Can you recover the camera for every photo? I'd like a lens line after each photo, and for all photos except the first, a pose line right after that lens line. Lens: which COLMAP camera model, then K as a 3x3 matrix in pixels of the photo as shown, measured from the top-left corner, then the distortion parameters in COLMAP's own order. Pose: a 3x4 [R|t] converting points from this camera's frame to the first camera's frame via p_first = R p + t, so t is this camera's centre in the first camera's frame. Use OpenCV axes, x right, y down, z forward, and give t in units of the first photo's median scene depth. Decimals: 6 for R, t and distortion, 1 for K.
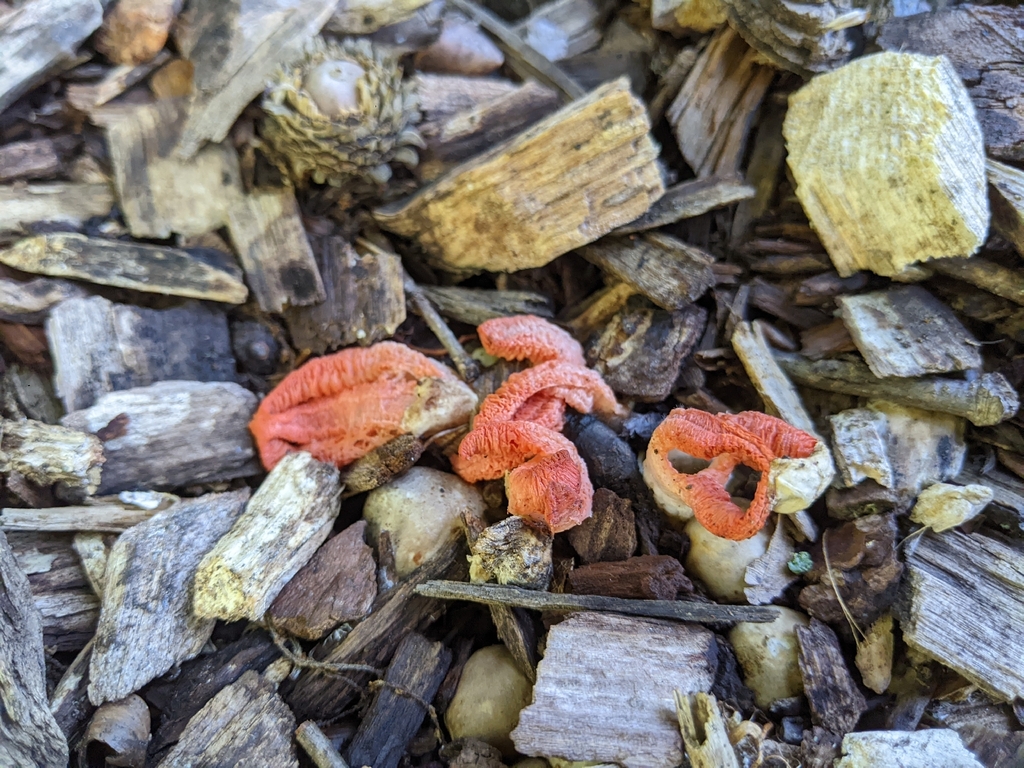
lens RADIAL K [[938.0, 0, 512.0], [0, 938.0, 384.0], [0, 0, 1]] dist [-0.008923, -0.002991]
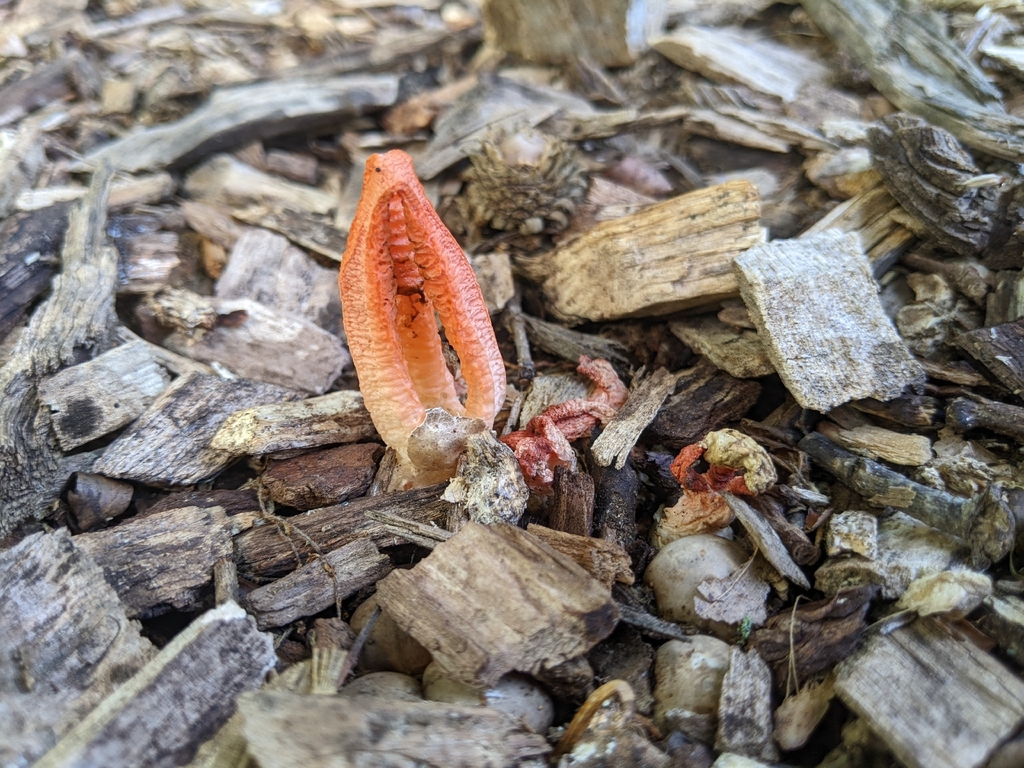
lens RADIAL K [[938.0, 0, 512.0], [0, 938.0, 384.0], [0, 0, 1]] dist [-0.008923, -0.002991]
pose [[0.906552, 0.300018, -0.296906, 0.287573], [-0.389641, 0.865301, -0.315331, 0.387925], [0.162308, 0.401551, 0.901340, 0.032789]]
